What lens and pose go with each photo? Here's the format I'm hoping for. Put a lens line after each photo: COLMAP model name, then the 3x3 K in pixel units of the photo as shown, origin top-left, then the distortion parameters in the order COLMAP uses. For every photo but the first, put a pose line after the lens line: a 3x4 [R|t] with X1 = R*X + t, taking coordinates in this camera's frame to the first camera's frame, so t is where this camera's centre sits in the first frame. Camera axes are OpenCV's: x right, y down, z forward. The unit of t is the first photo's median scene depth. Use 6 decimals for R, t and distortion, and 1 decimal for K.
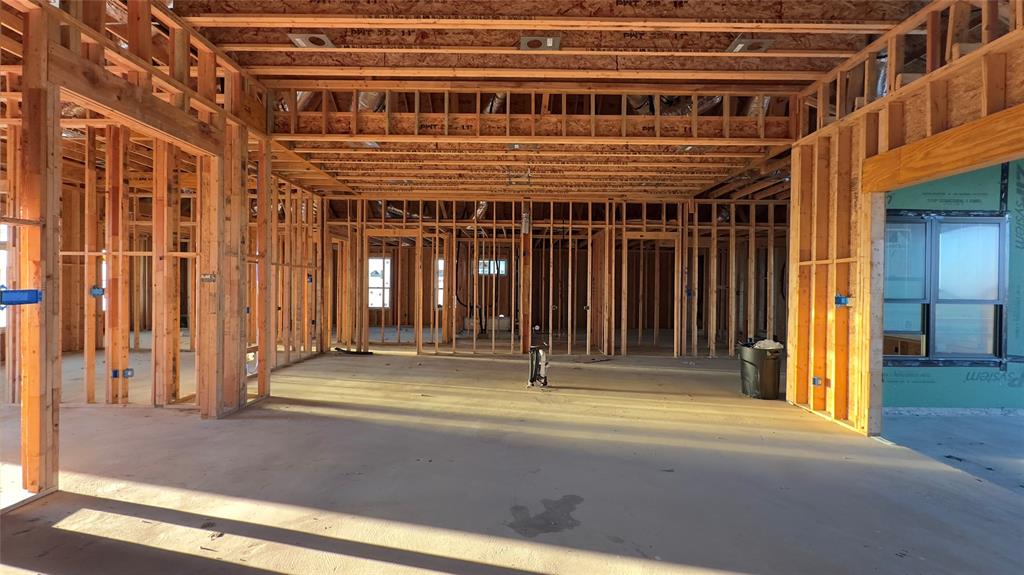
lens RADIAL K [[411.7, 0, 510.9], [0, 411.7, 287.9], [0, 0, 1]] dist [-0.009038, 0.000664]
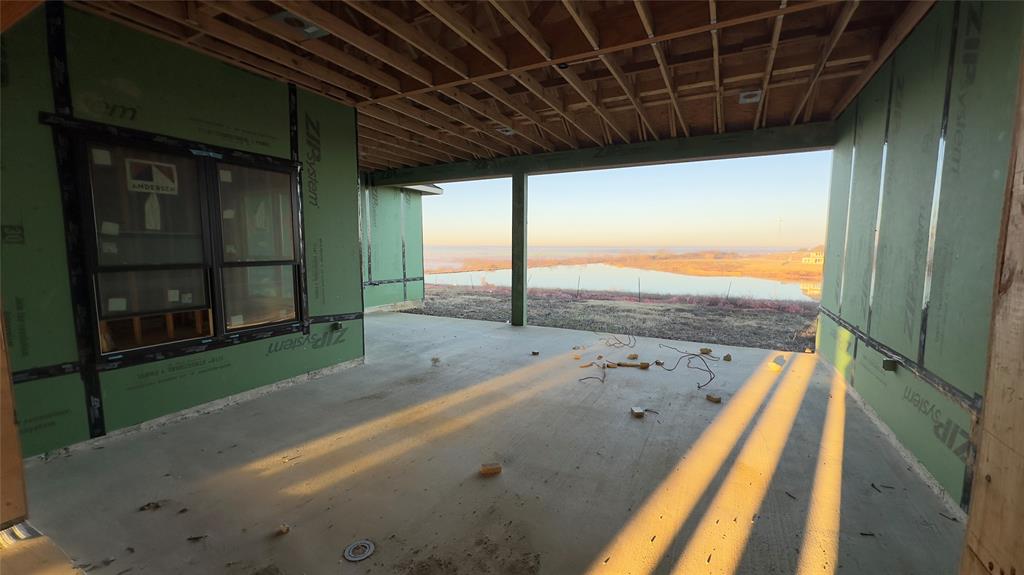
lens RADIAL K [[411.7, 0, 513.7], [0, 411.7, 294.2], [0, 0, 1]] dist [-0.009038, 0.000664]
pose [[0.456326, -0.113758, 0.882511, 0.597368], [0.009180, 0.992343, 0.123169, -0.003060], [-0.889765, -0.048104, 0.453877, 0.137588]]
